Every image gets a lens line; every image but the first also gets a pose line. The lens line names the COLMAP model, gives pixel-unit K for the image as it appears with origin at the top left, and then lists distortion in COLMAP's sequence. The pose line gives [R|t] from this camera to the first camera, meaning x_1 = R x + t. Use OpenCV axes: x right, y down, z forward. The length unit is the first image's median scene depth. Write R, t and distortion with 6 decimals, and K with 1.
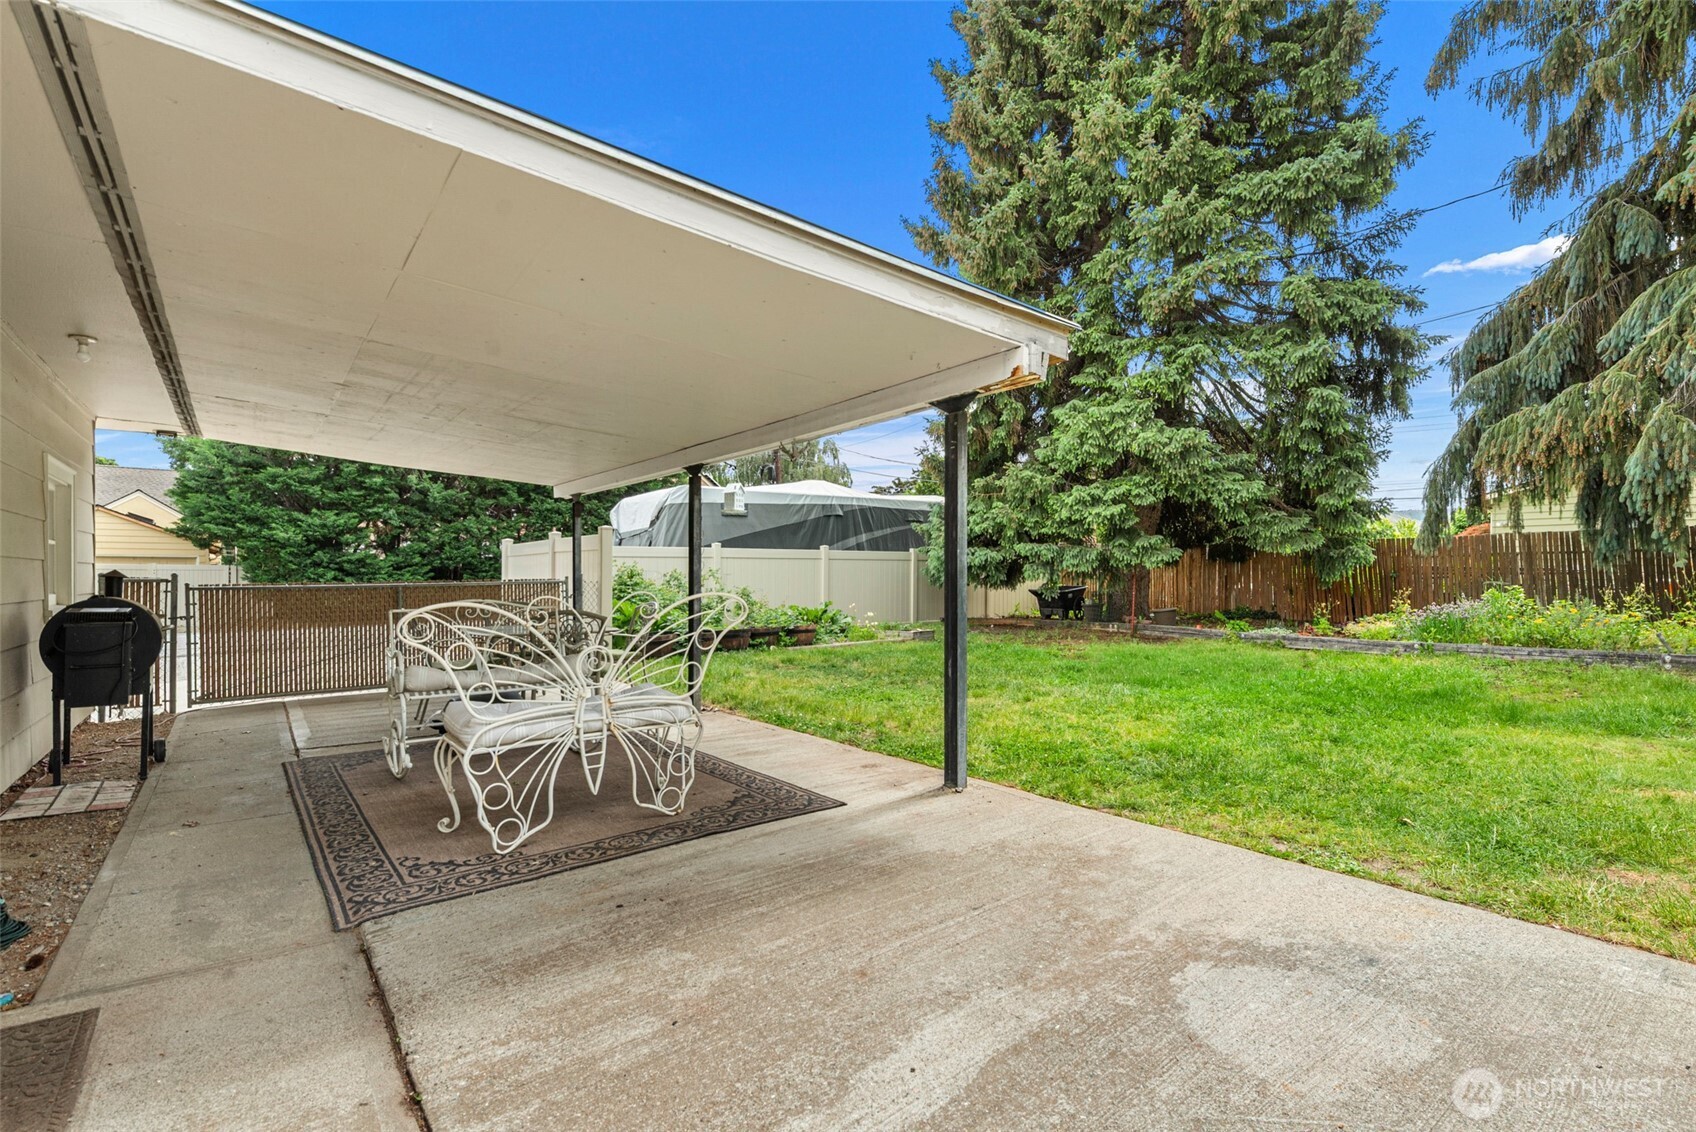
lens RADIAL K [[797.1, 0, 881.7], [0, 797.1, 579.8], [0, 0, 1]] dist [0.000584, -0.000508]
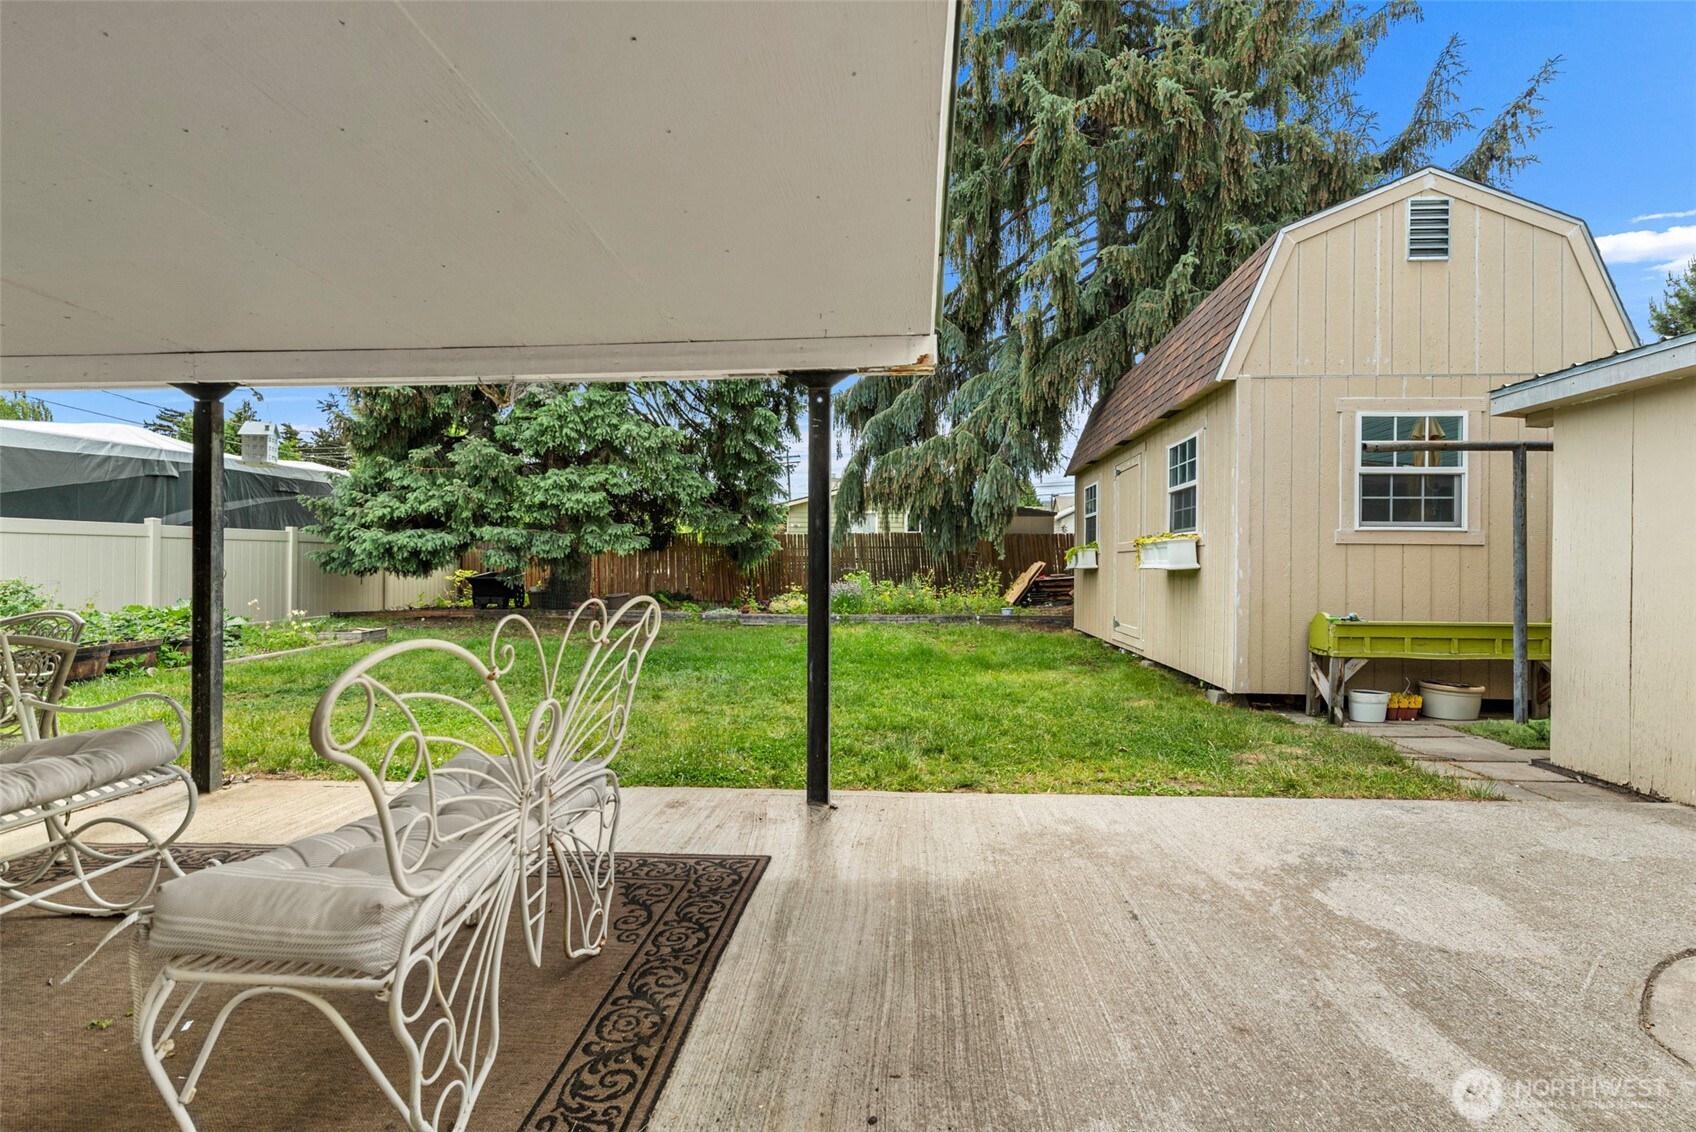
lens RADIAL K [[733.1, 0, 856.8], [0, 733.1, 562.4], [0, 0, 1]] dist [0.002303, -0.000398]
pose [[0.682073, 0.003440, 0.731276, -0.186612], [-0.001523, 0.999993, -0.003283, -0.003754], [-0.731282, 0.001126, 0.682074, 0.155913]]
